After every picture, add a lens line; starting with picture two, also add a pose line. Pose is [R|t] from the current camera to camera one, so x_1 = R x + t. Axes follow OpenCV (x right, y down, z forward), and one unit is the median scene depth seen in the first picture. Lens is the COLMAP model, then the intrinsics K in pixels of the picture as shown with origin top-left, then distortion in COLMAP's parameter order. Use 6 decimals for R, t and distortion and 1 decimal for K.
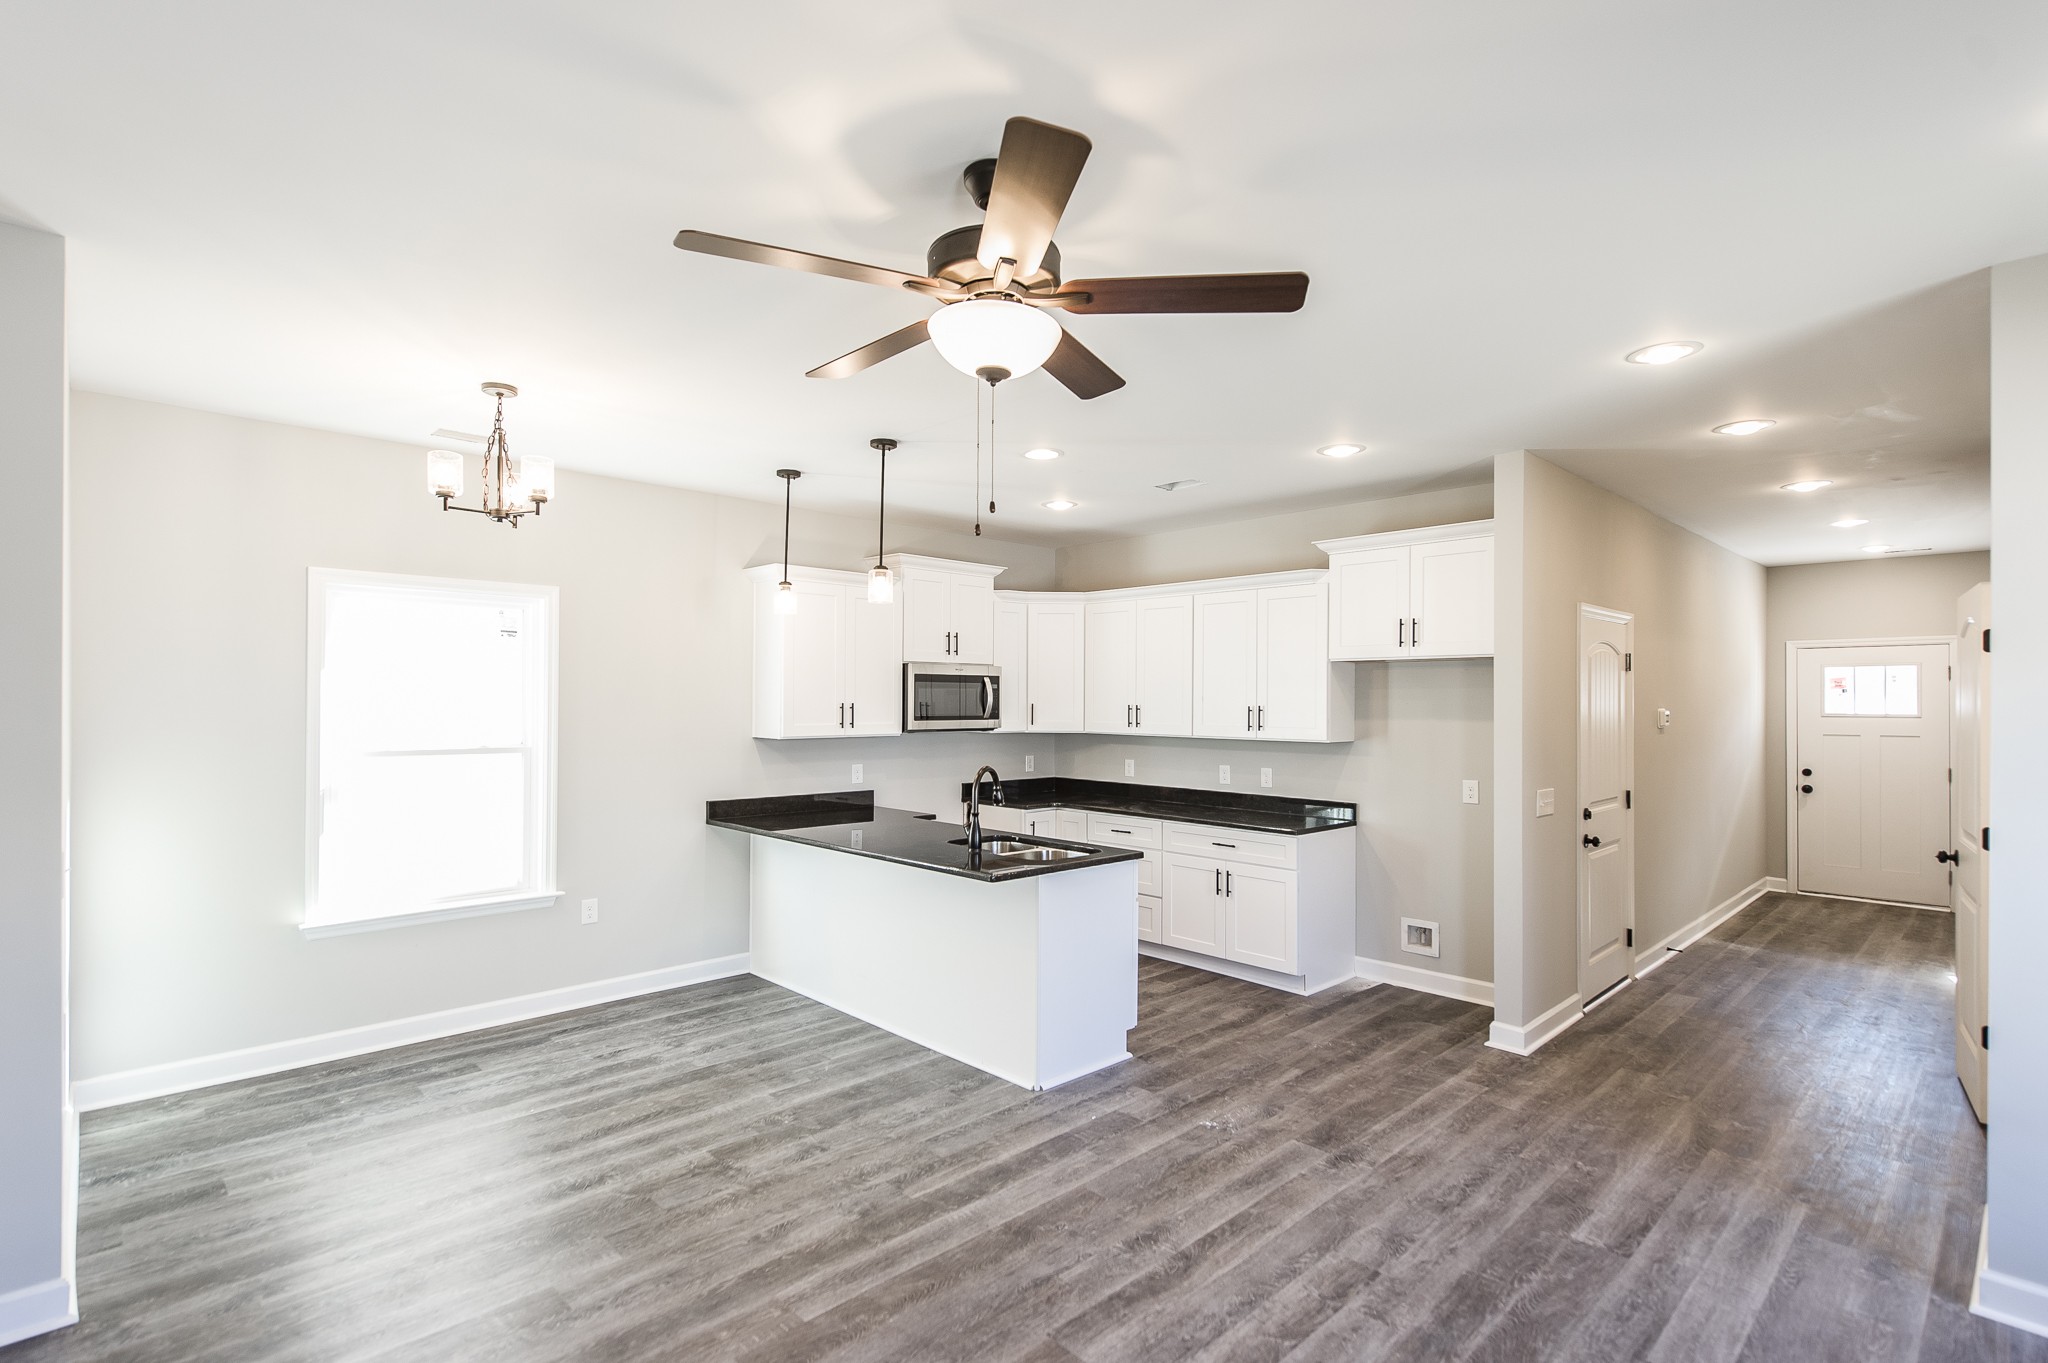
lens RADIAL K [[960.9, 0, 1032.4], [0, 960.9, 697.0], [0, 0, 1]] dist [0.013649, -0.006215]
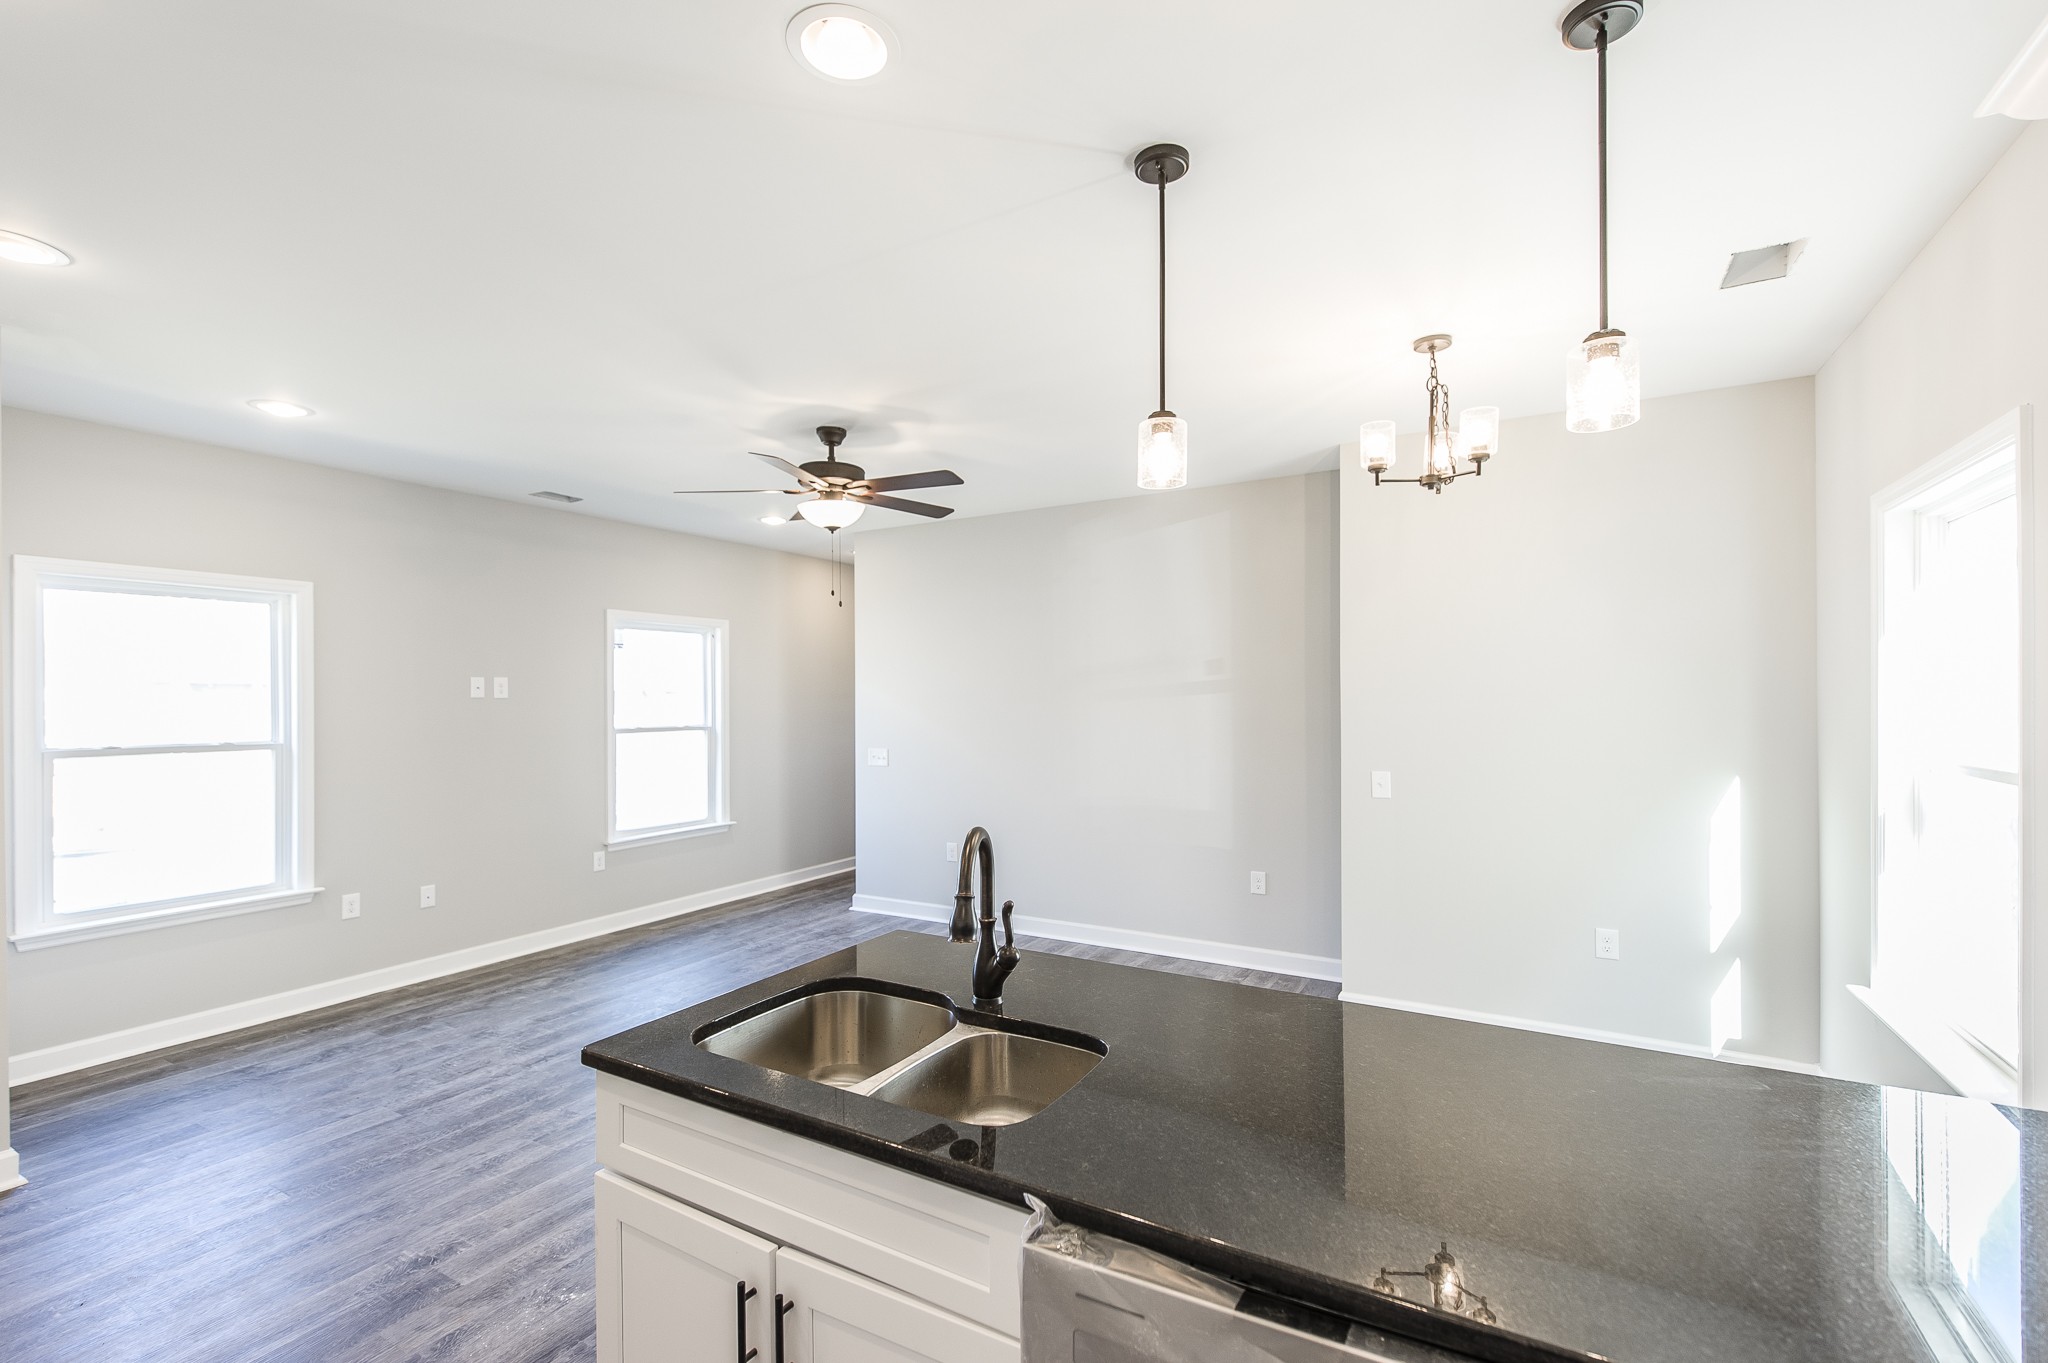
lens RADIAL K [[861.3, 0, 1033.2], [0, 861.3, 697.8], [0, 0, 1]] dist [-0.001099, -0.000798]
pose [[-0.956248, -0.001596, -0.292554, 0.039263], [0.001502, 0.999945, -0.010363, 0.019915], [0.292554, -0.010349, -0.956193, 1.321683]]
